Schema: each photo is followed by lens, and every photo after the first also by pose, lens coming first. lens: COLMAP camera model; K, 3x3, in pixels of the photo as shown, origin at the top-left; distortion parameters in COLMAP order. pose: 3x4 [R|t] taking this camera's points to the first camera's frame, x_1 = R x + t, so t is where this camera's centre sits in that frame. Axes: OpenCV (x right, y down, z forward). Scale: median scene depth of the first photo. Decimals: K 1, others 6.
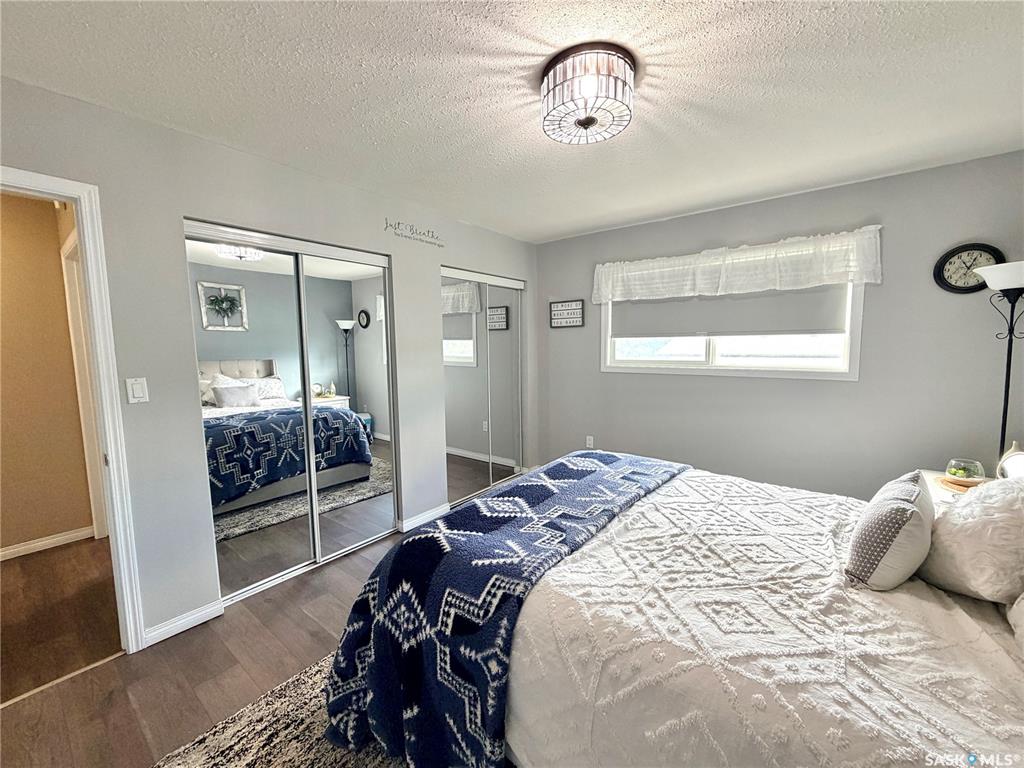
lens RADIAL K [[410.1, 0, 507.1], [0, 410.1, 383.6], [0, 0, 1]] dist [-0.001411, -0.000166]
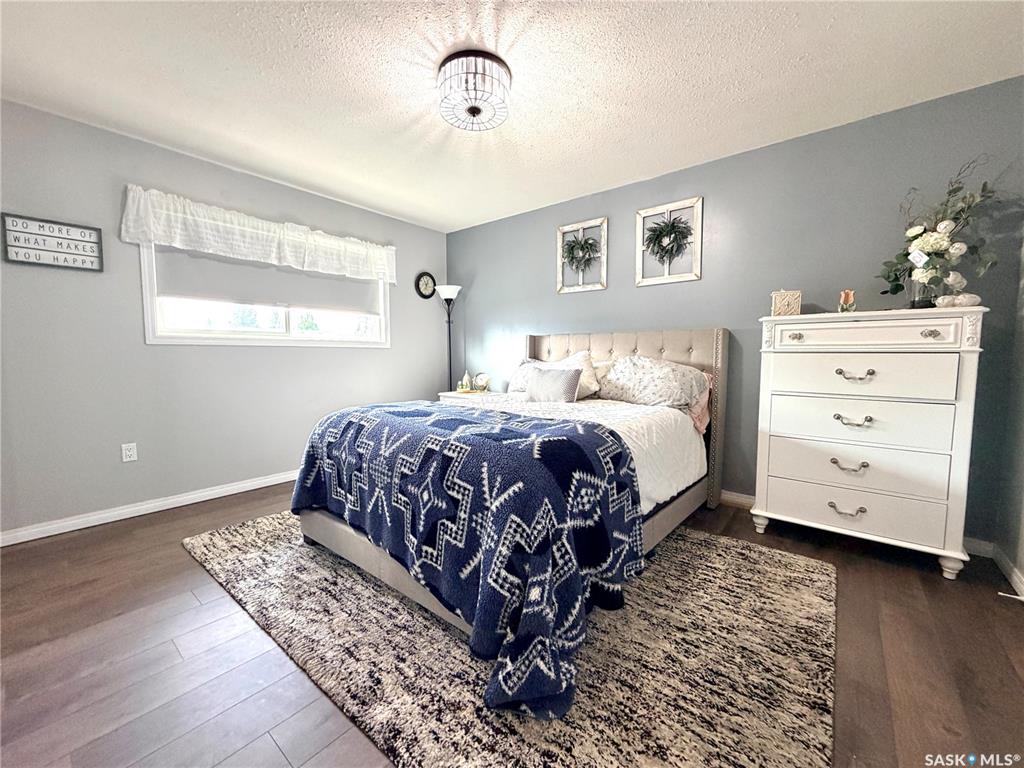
lens RADIAL K [[410.1, 0, 507.1], [0, 410.1, 383.6], [0, 0, 1]] dist [-0.001411, -0.000166]
pose [[0.008520, -0.057508, 0.998309, -0.556167], [0.095494, 0.993829, 0.056435, 0.068780], [-0.995394, 0.094851, 0.013959, 0.475140]]
